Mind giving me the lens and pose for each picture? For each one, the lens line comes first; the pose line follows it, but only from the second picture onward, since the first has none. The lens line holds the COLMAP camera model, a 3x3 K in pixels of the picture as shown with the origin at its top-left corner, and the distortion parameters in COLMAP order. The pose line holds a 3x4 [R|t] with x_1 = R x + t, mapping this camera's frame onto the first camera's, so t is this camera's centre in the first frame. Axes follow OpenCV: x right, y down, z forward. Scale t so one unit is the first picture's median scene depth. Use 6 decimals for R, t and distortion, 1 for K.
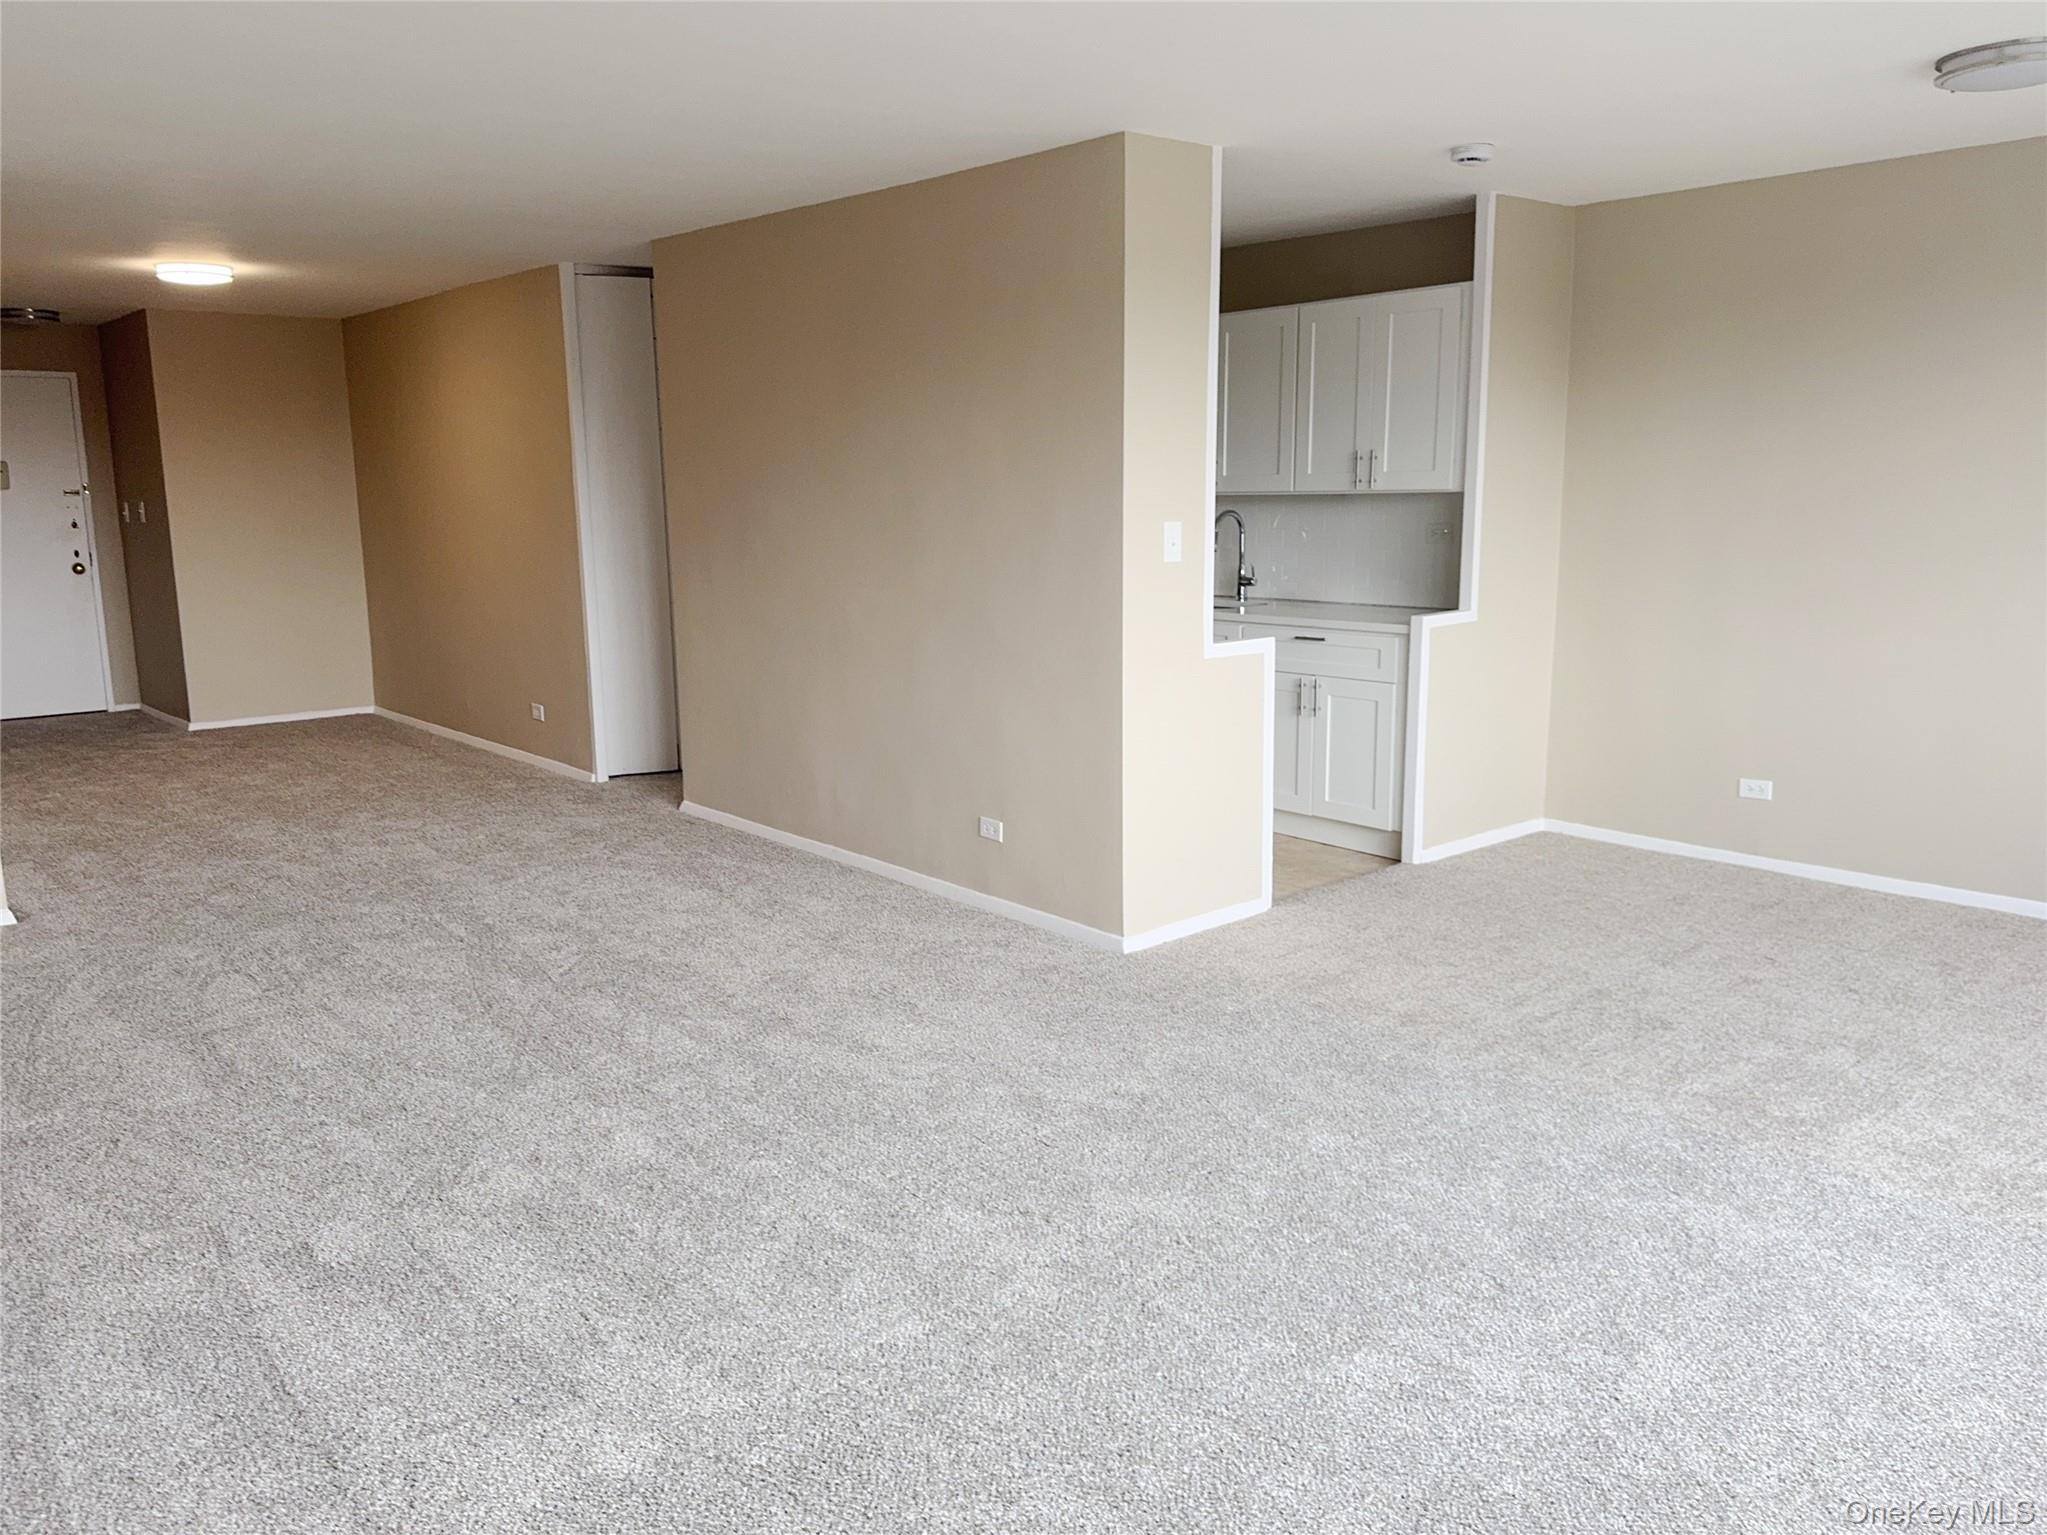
lens RADIAL K [[1543.4, 0, 1036.3], [0, 1543.4, 769.8], [0, 0, 1]] dist [0.048130, -0.002164]
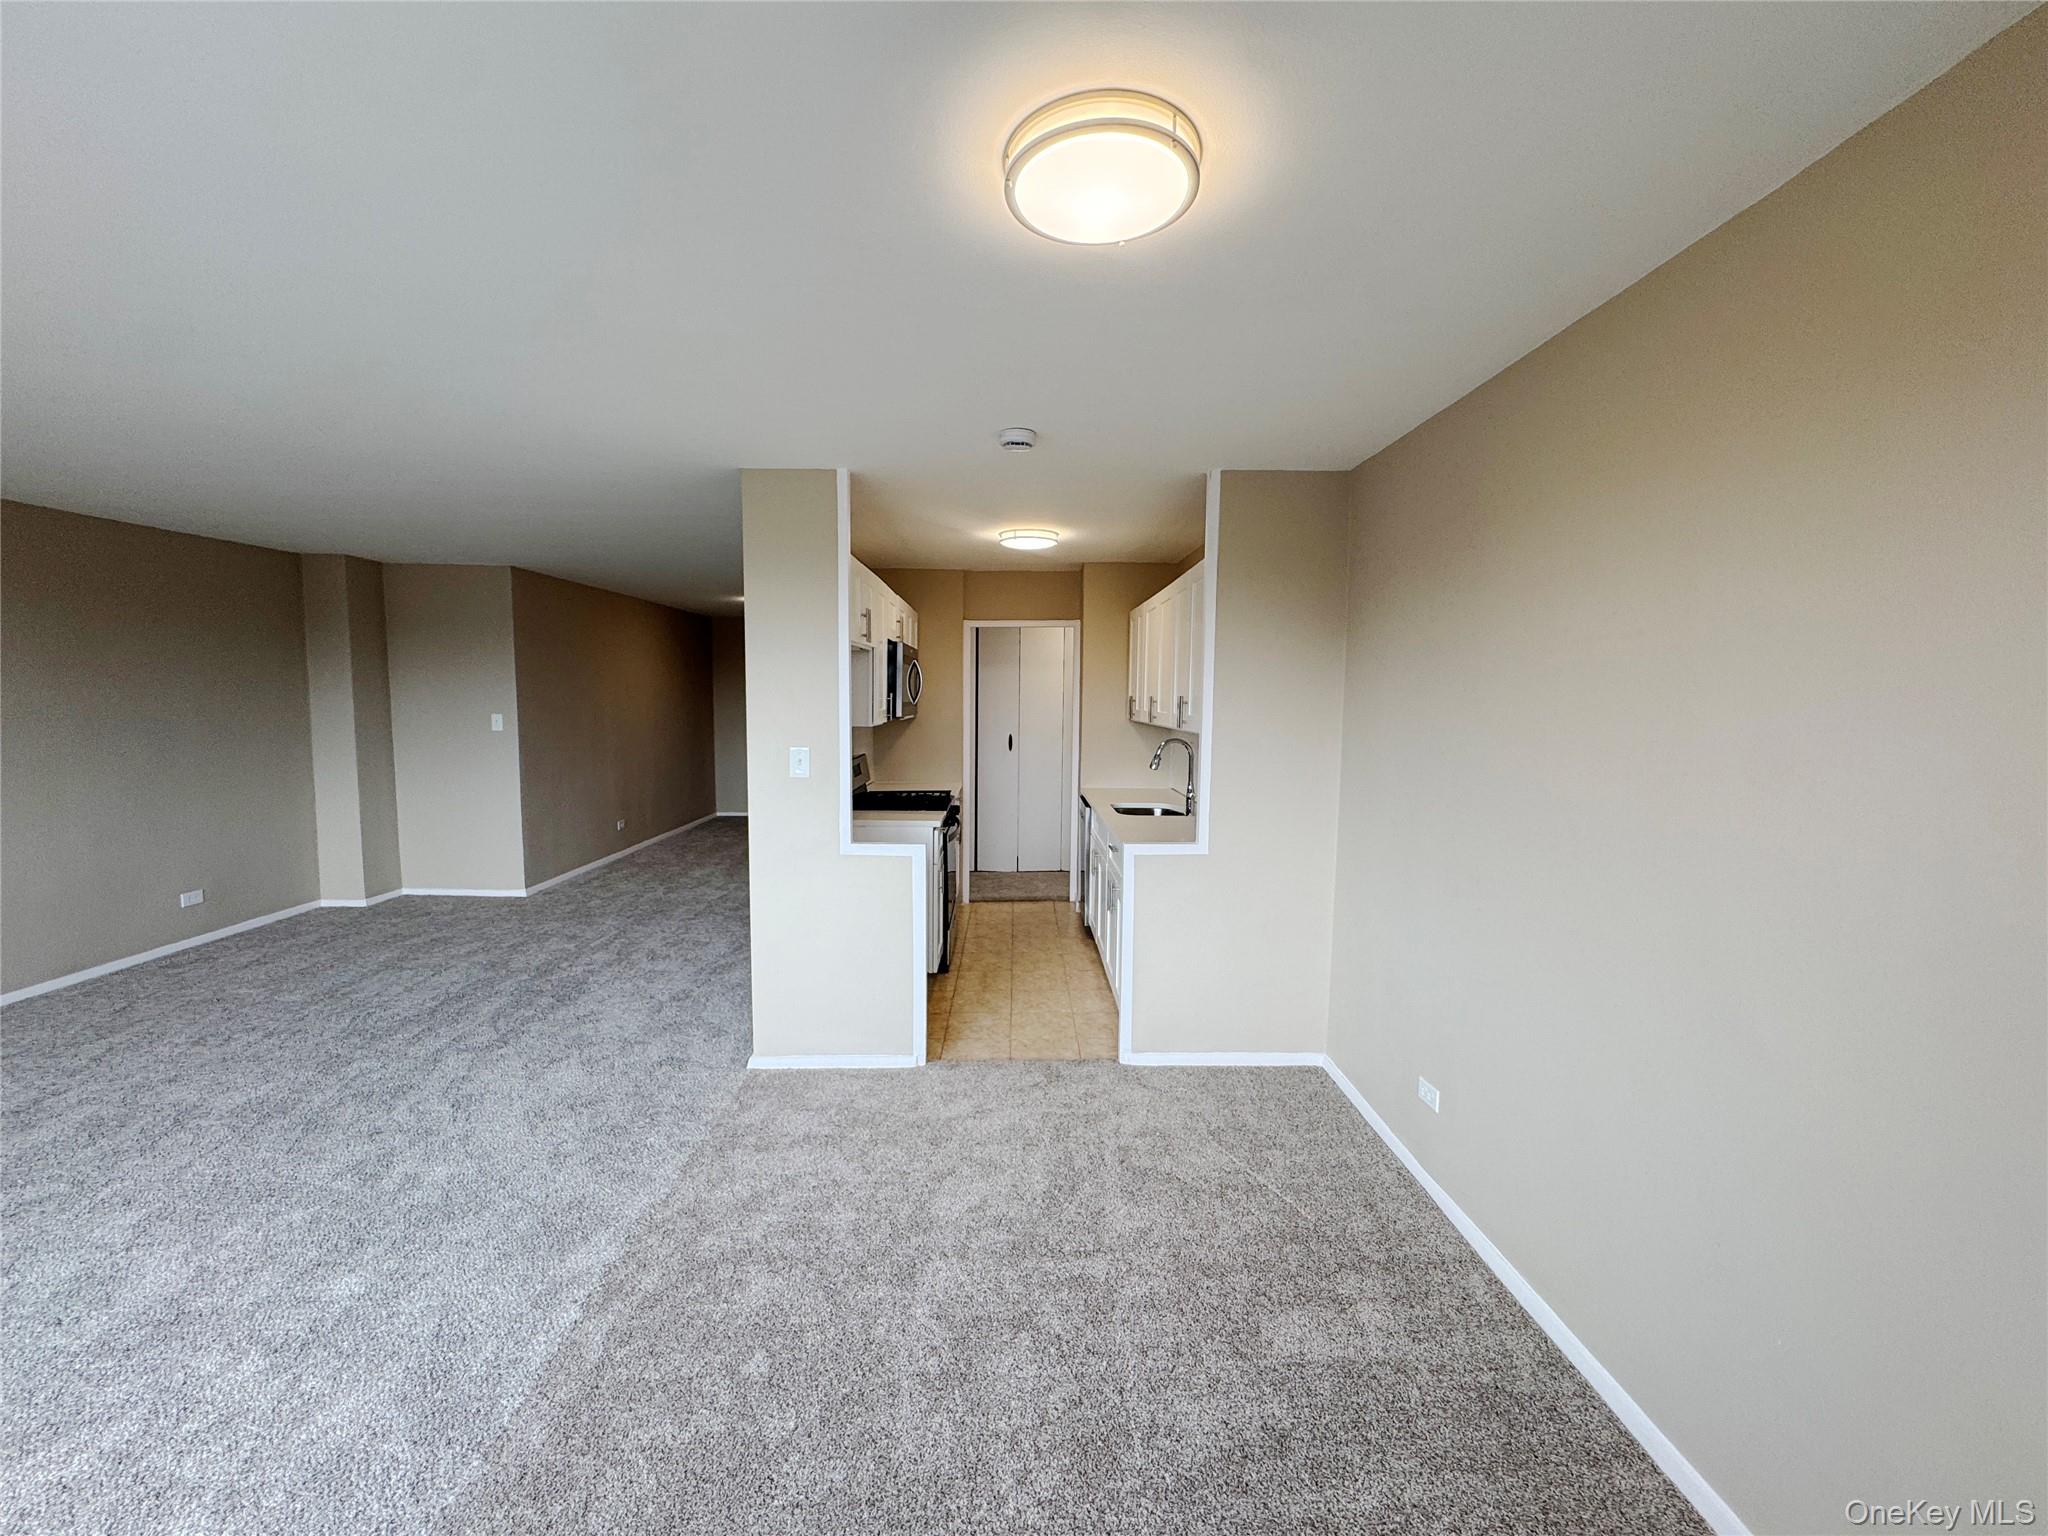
lens RADIAL K [[820.1, 0, 1019.6], [0, 820.1, 762.6], [0, 0, 1]] dist [-0.004449, 0.000196]
pose [[0.763604, 0.070271, -0.641850, 0.663365], [-0.140131, 0.988403, -0.058500, -0.129811], [0.630296, 0.134614, 0.764596, 0.573868]]
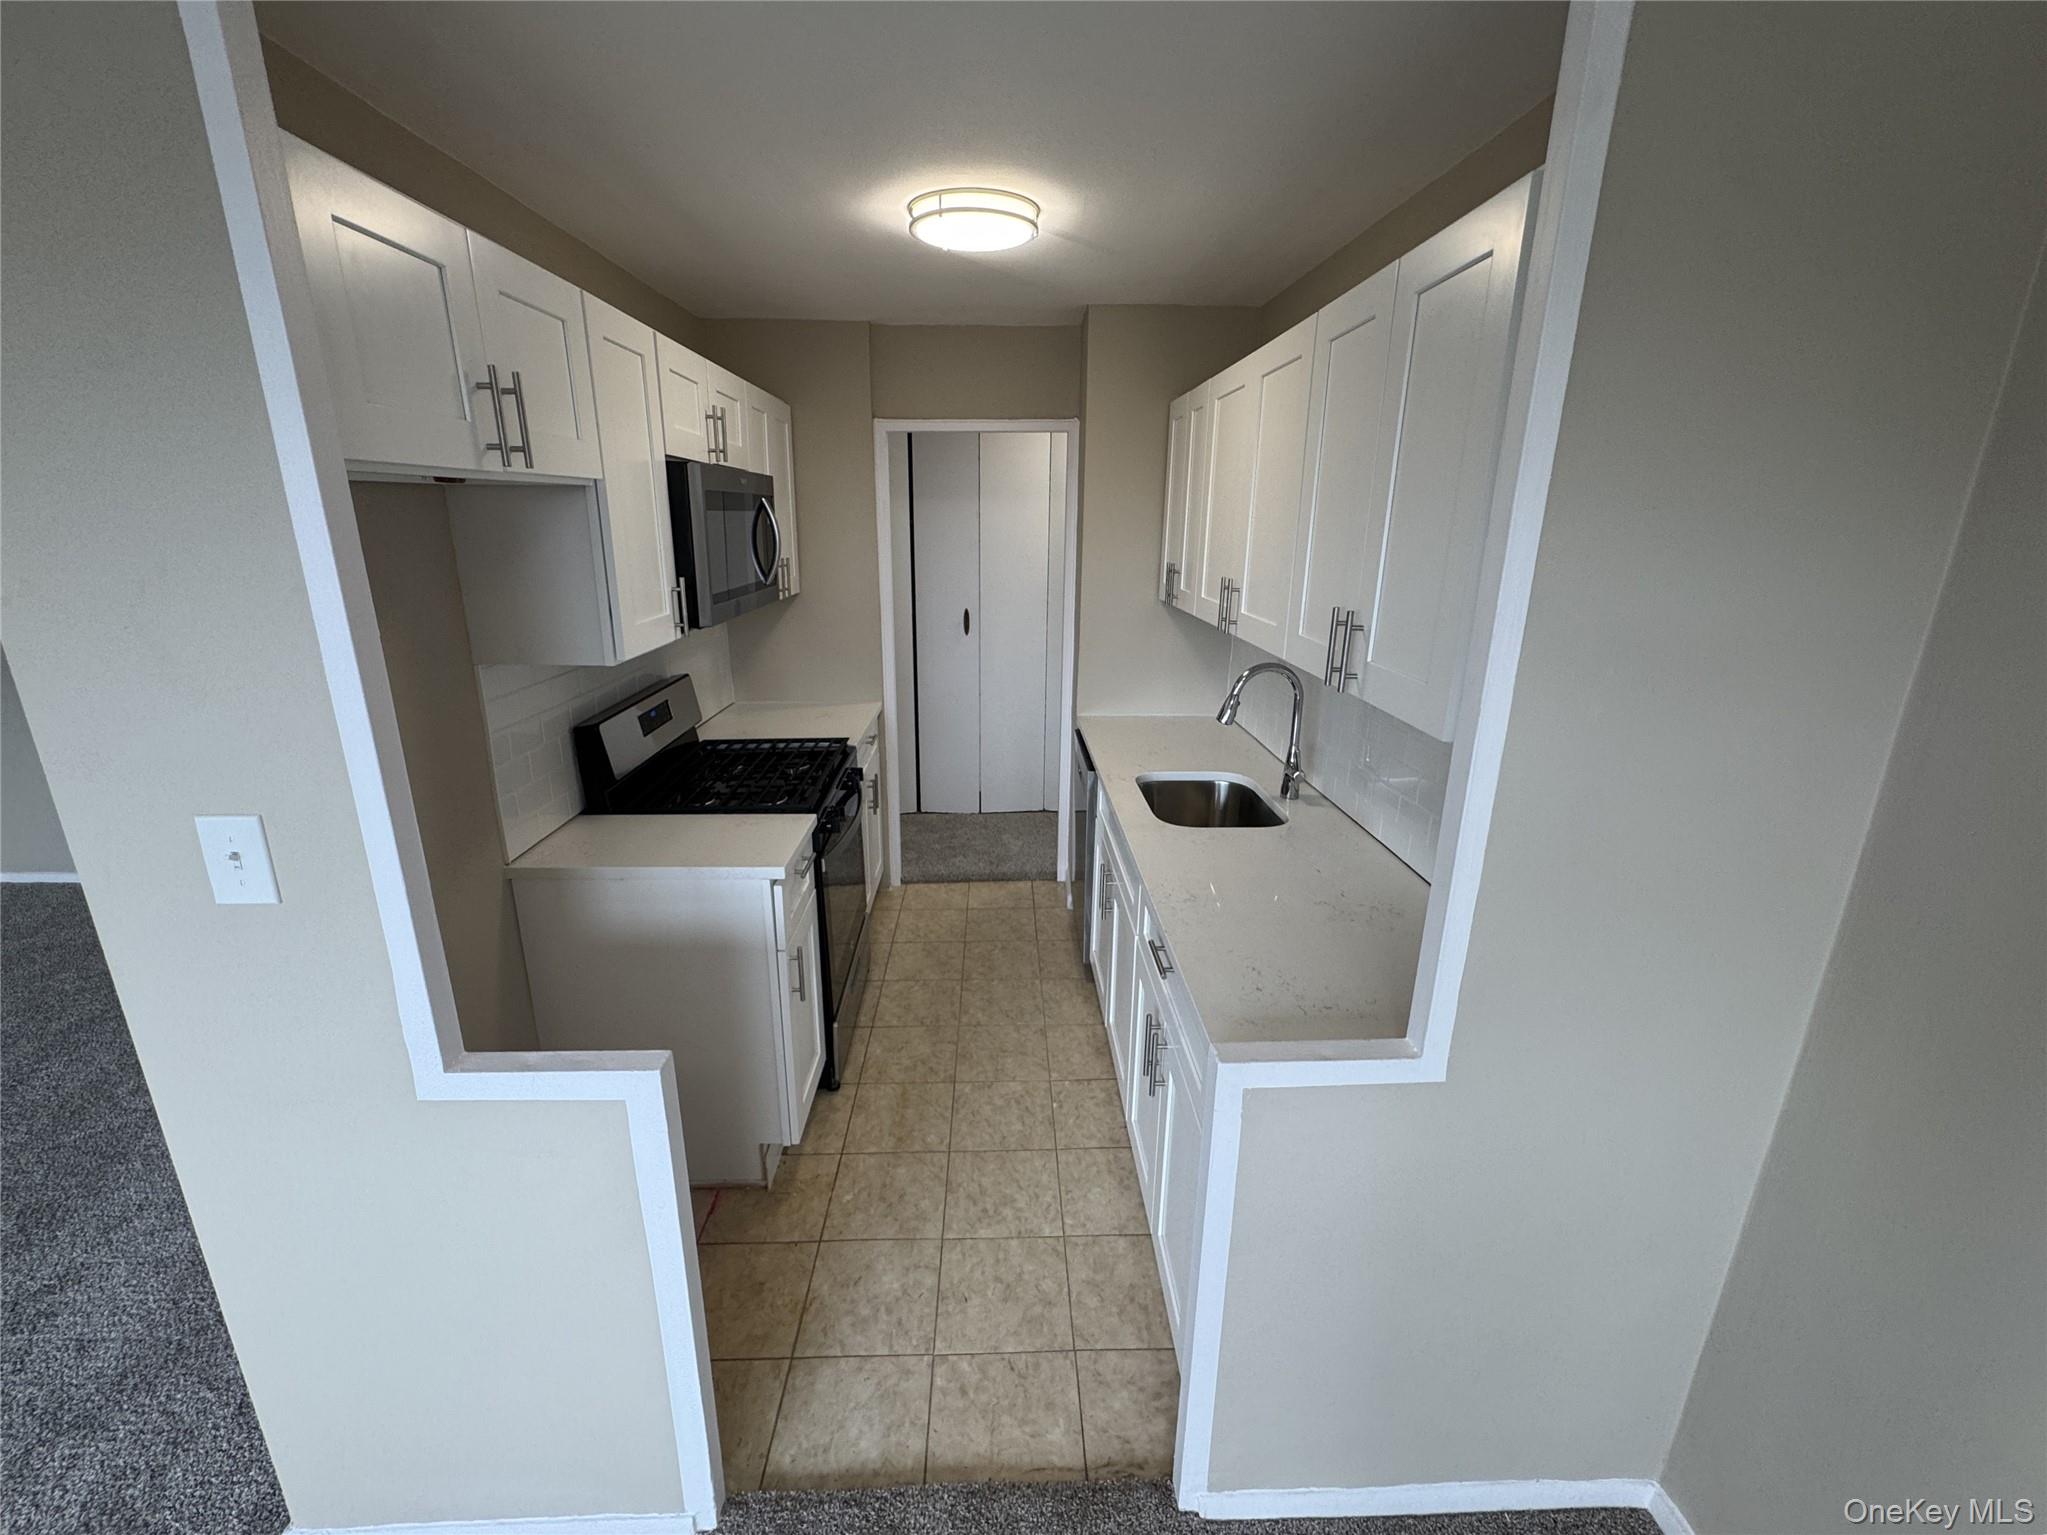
lens RADIAL K [[819.7, 0, 1020.8], [0, 819.7, 750.4], [0, 0, 1]] dist [-0.004449, 0.000196]
pose [[0.777477, 0.192571, -0.598704, 0.374114], [-0.137731, 0.980994, 0.136676, -0.233049], [0.613645, -0.023802, 0.789223, 0.938860]]
